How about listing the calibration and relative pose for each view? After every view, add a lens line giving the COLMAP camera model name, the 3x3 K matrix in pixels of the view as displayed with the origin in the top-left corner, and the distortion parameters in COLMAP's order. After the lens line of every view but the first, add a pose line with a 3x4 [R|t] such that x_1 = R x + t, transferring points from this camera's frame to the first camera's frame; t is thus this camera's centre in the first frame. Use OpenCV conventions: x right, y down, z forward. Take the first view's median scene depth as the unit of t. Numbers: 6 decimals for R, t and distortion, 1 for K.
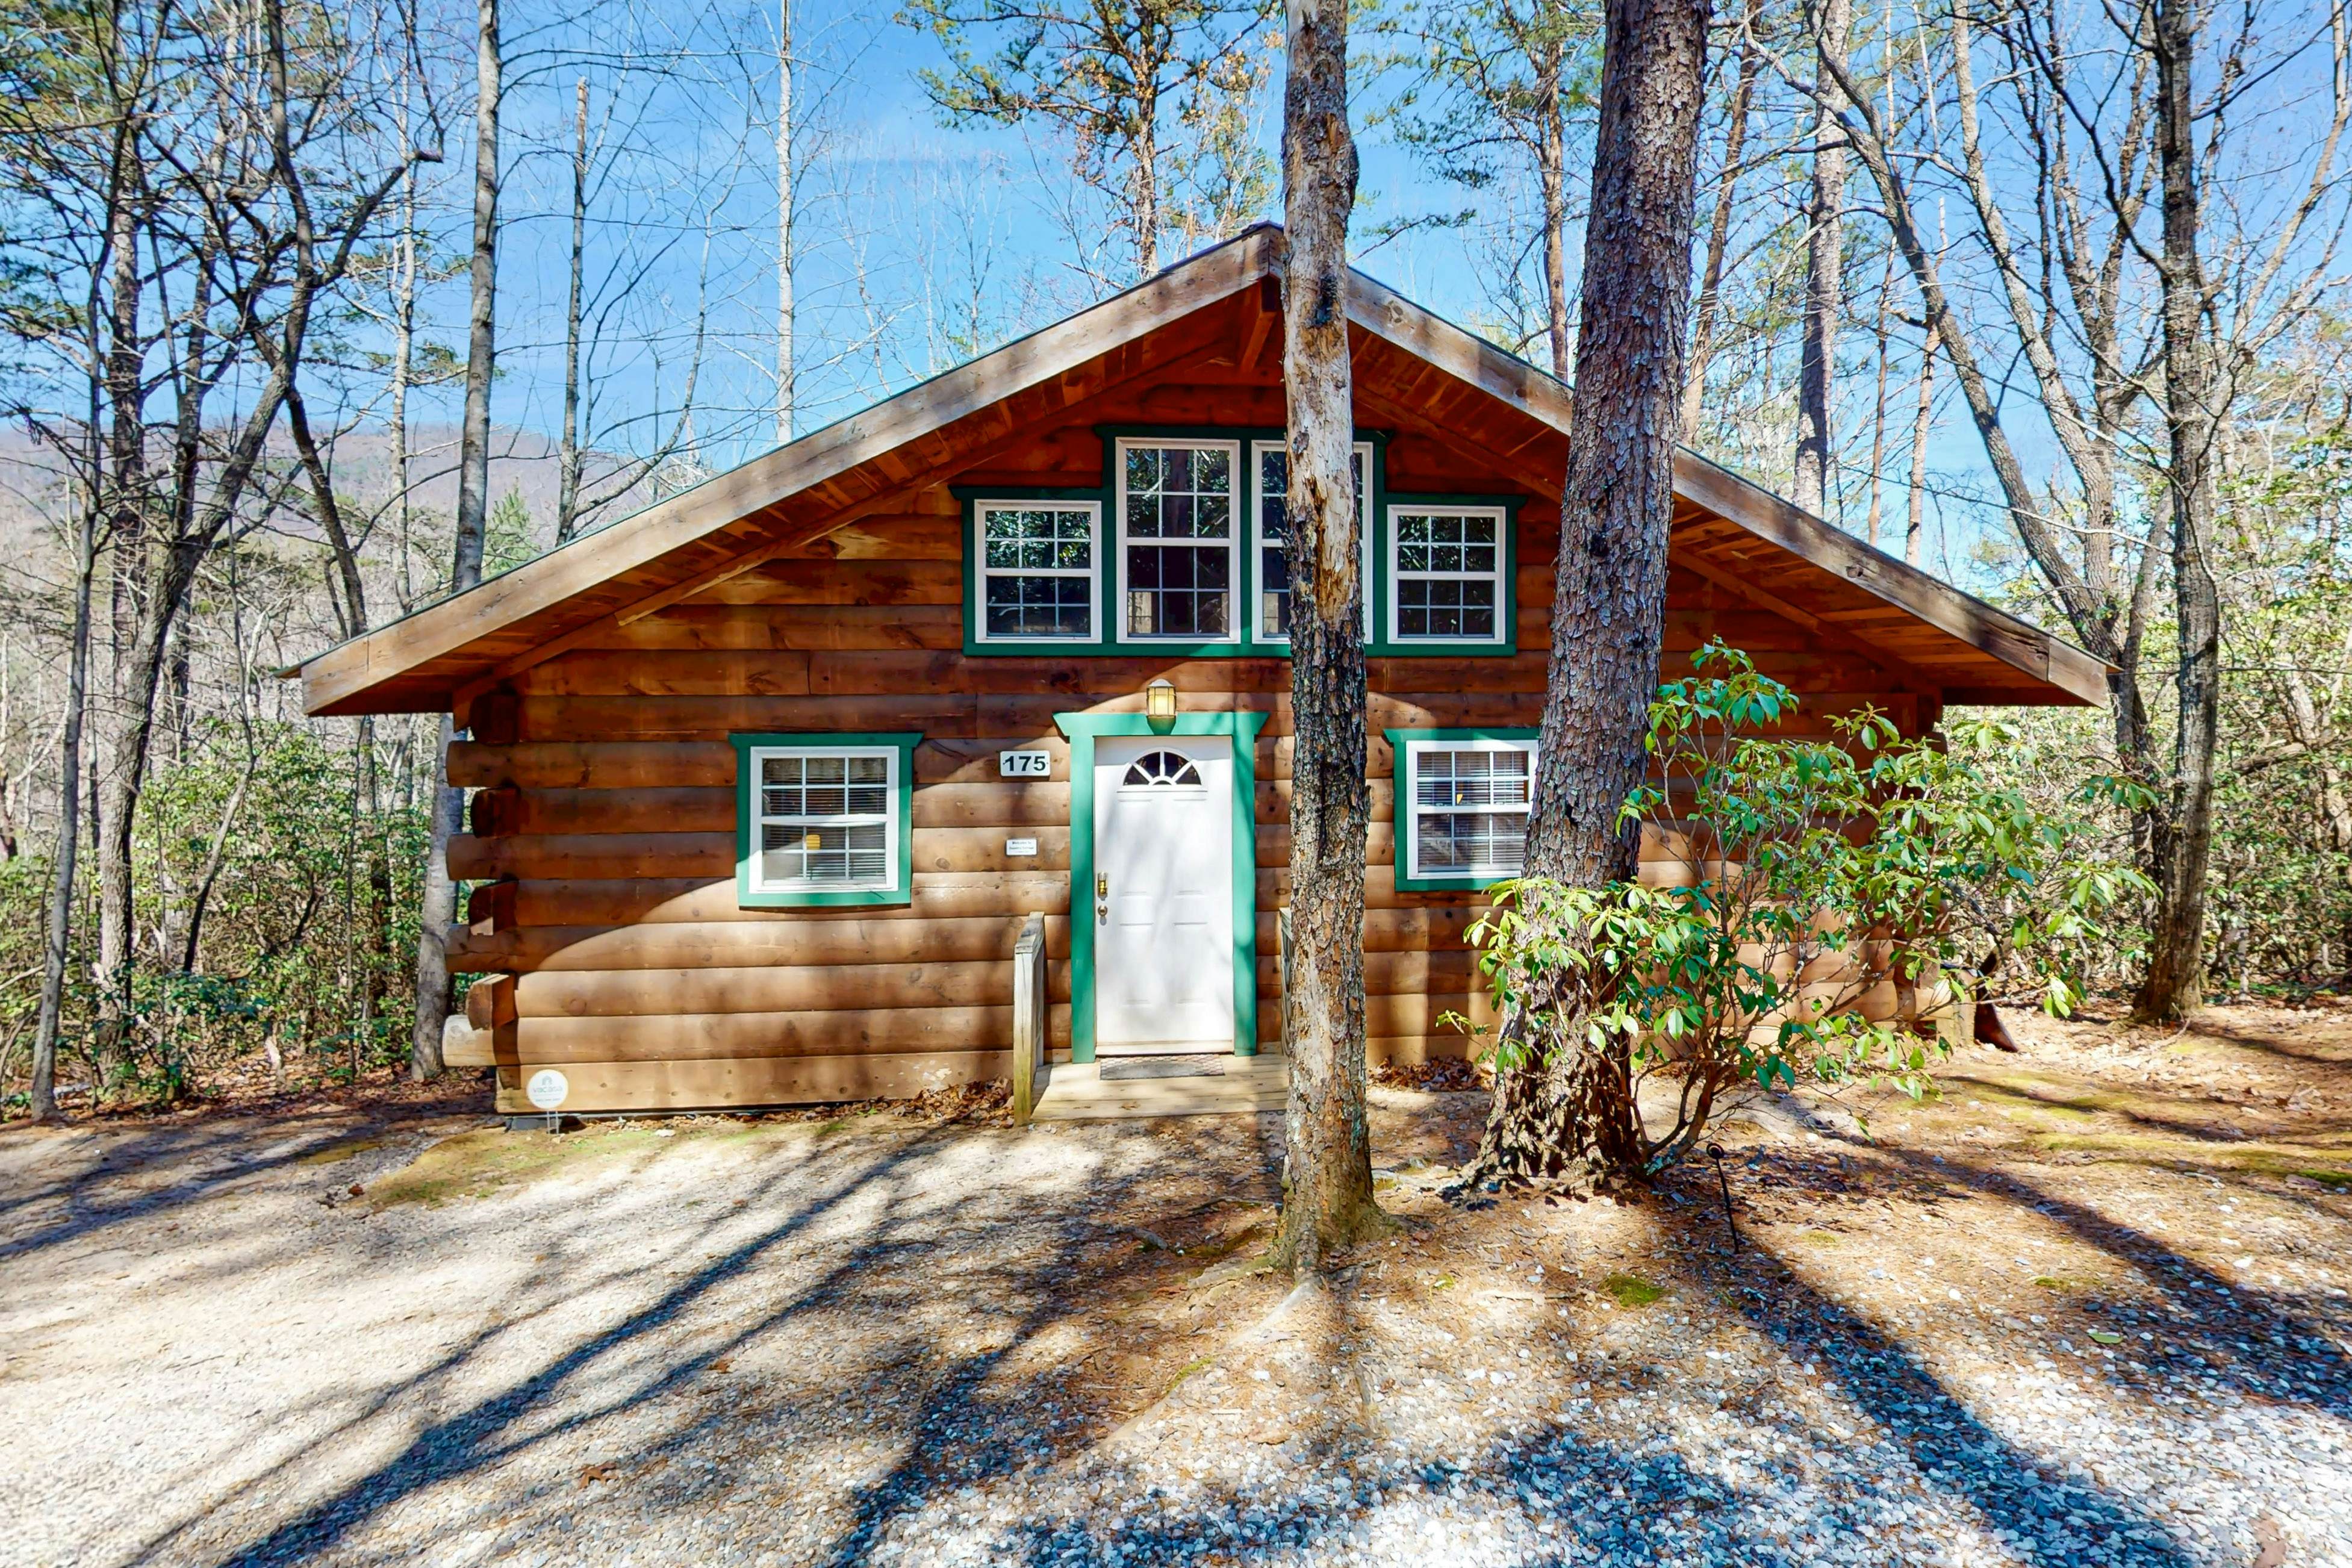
lens RADIAL K [[1108.1, 0, 1177.5], [0, 1108.1, 736.2], [0, 0, 1]] dist [0.014057, -0.010692]
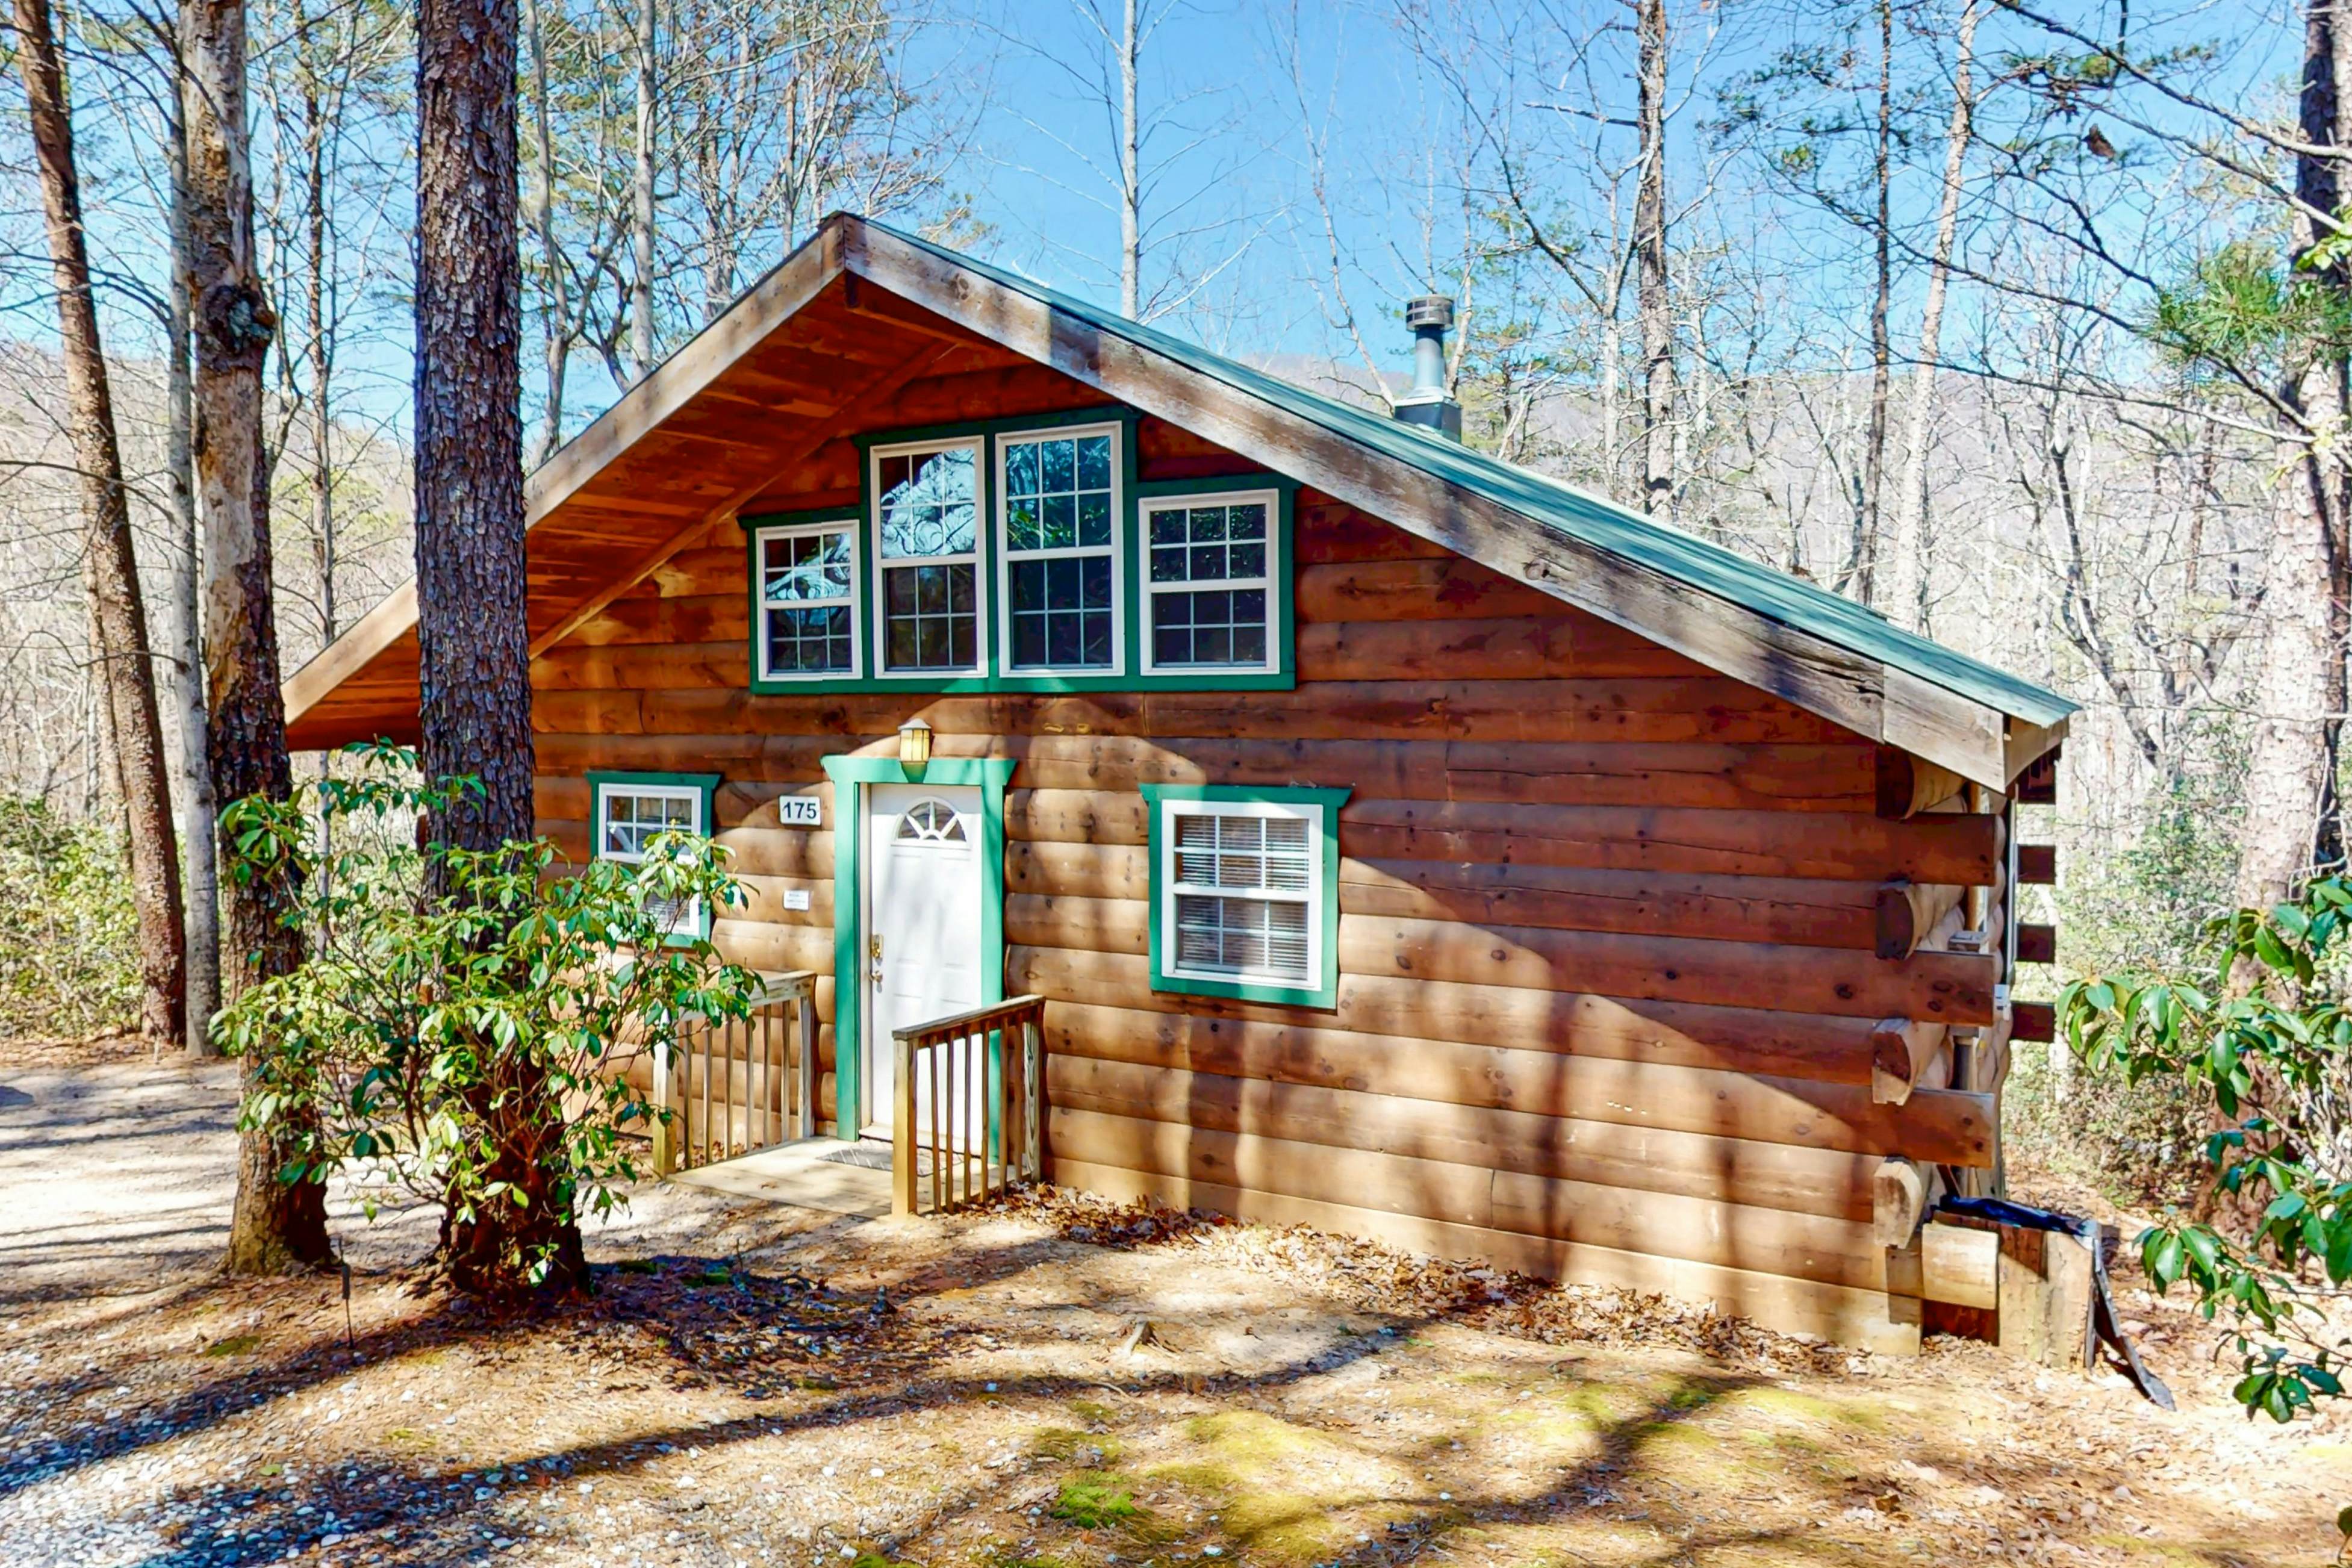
lens RADIAL K [[1488.4, 0, 1176.0], [0, 1488.4, 784.0], [0, 0, 1]] dist [0.000855, -0.001176]
pose [[0.837816, 0.028948, -0.545185, 0.801167], [-0.015584, 0.999454, 0.029119, -0.038326], [0.545731, -0.015900, 0.837810, 0.131335]]
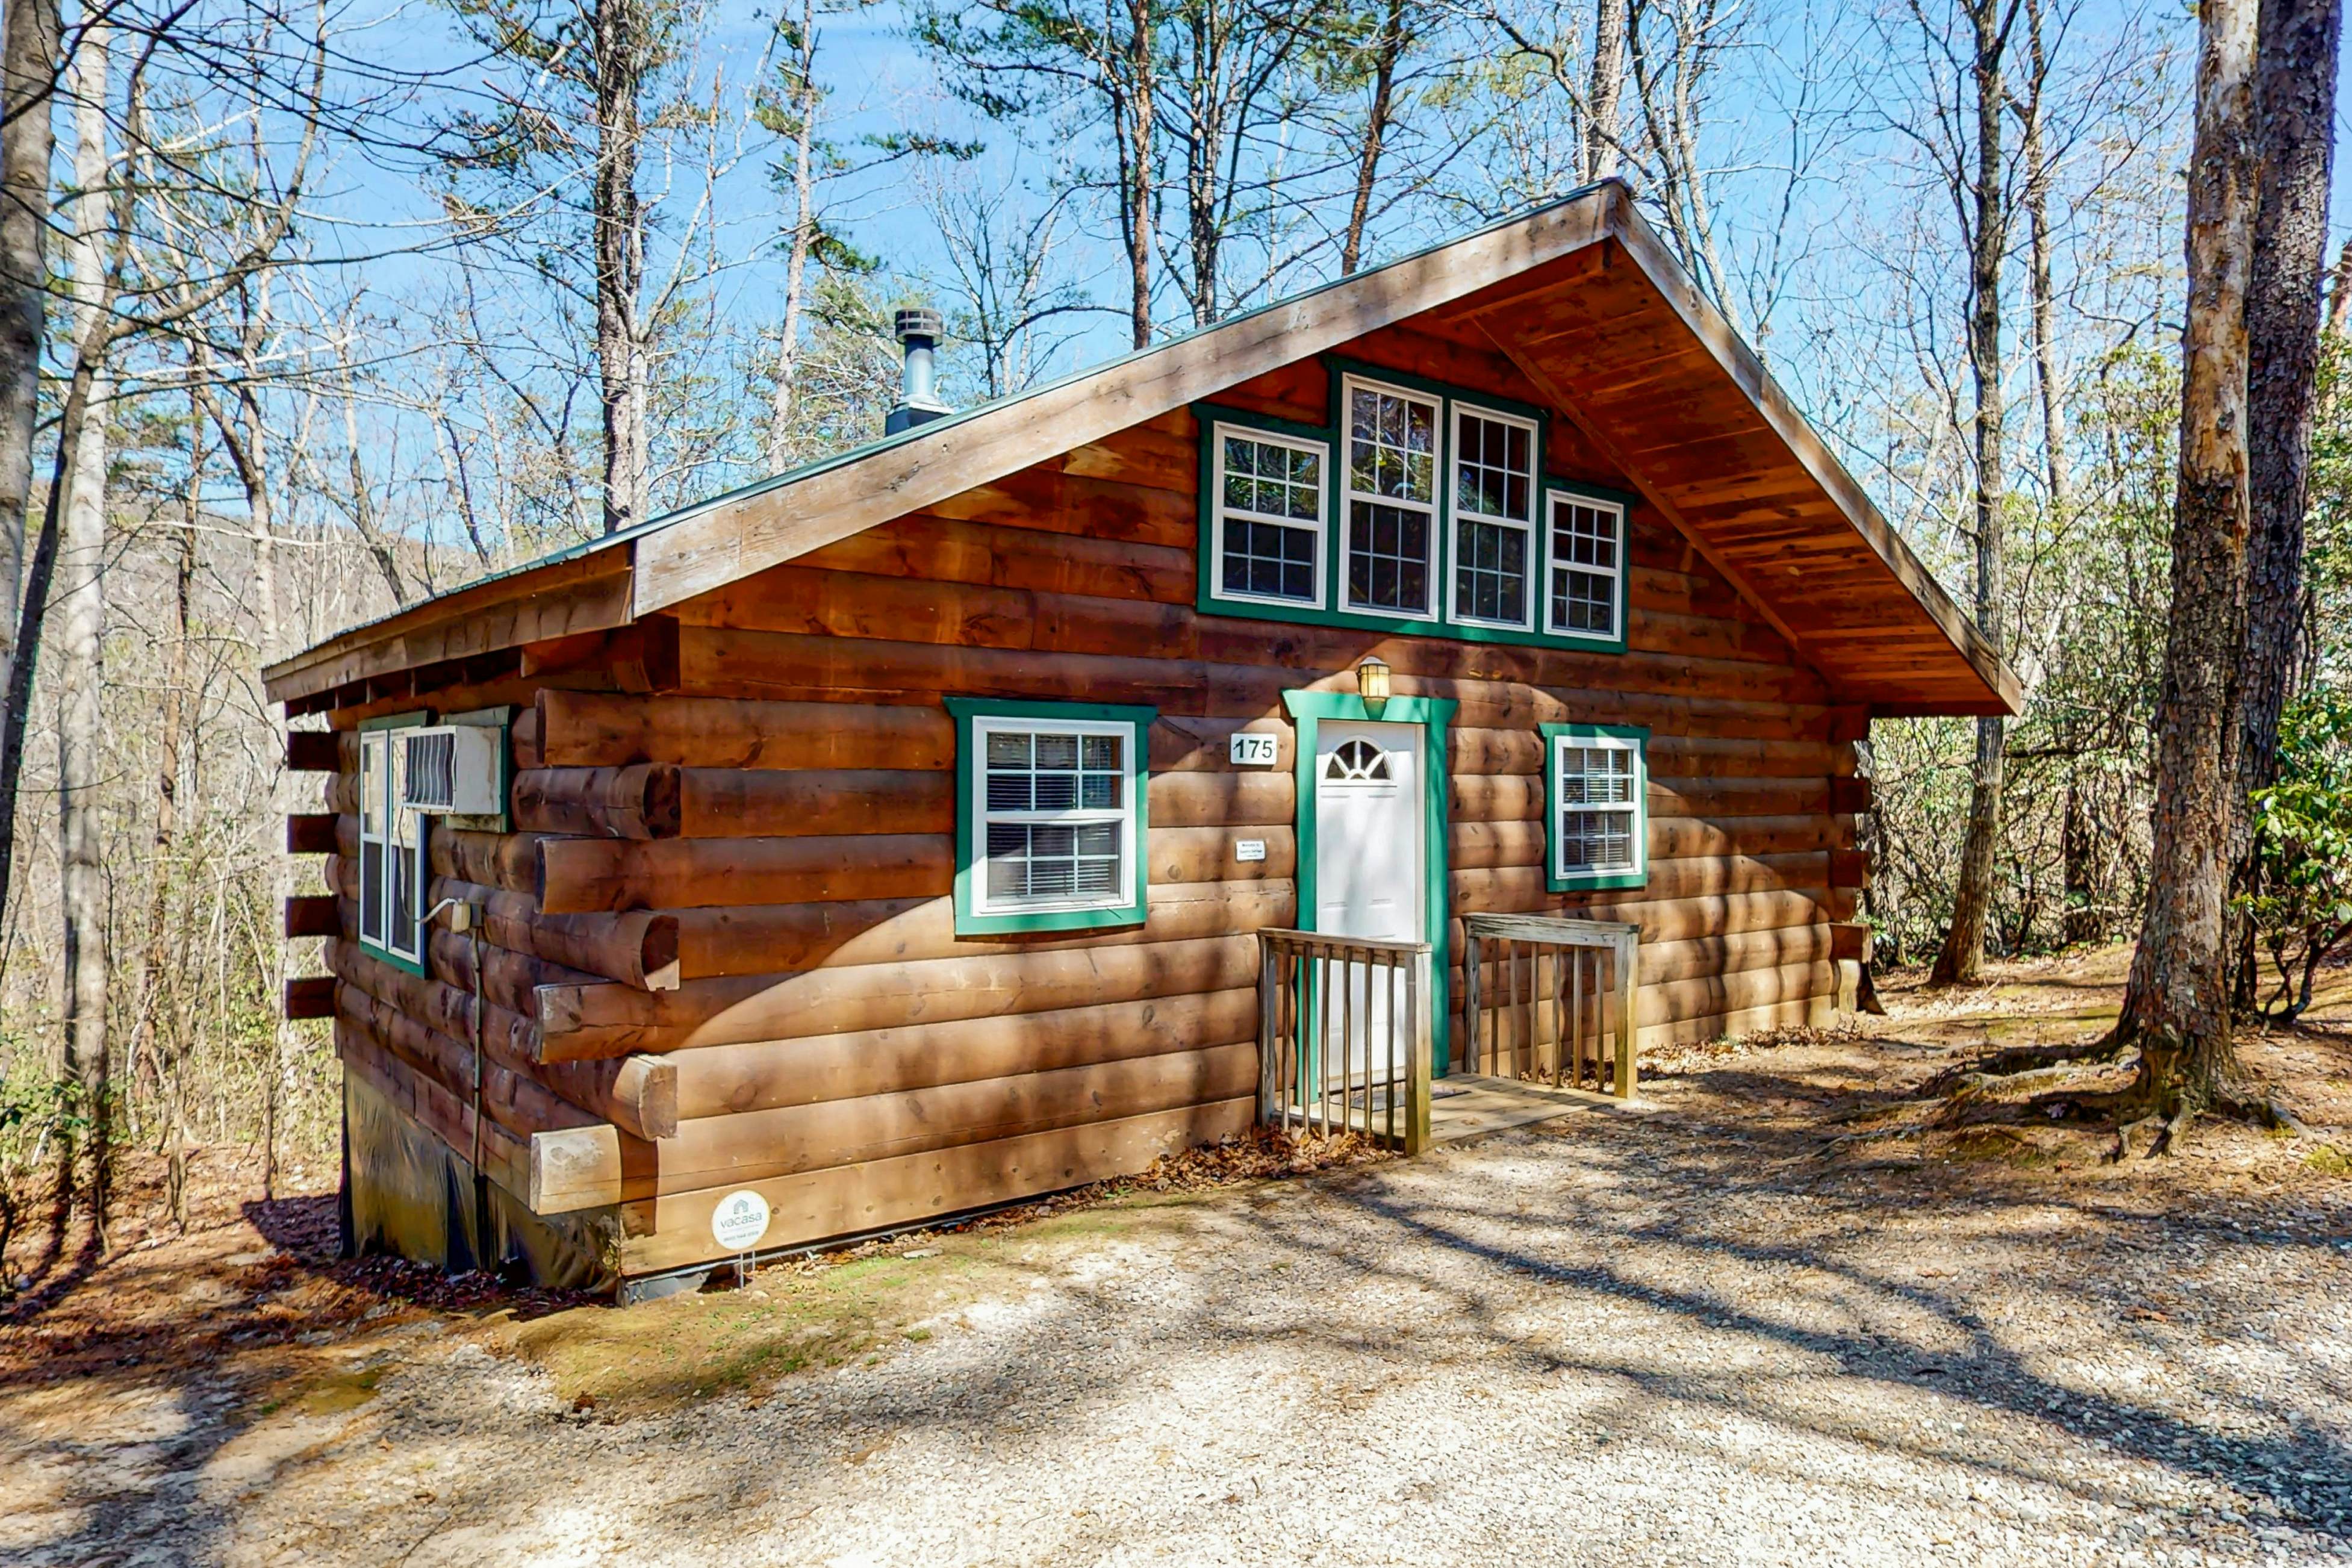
lens RADIAL K [[1442.9, 0, 1160.2], [0, 1442.9, 797.7], [0, 0, 1]] dist [0.000723, -0.000418]
pose [[0.840605, 0.003766, 0.541635, -0.777506], [0.000127, 0.999974, -0.007150, 0.068811], [-0.541648, 0.006079, 0.840583, 0.134715]]
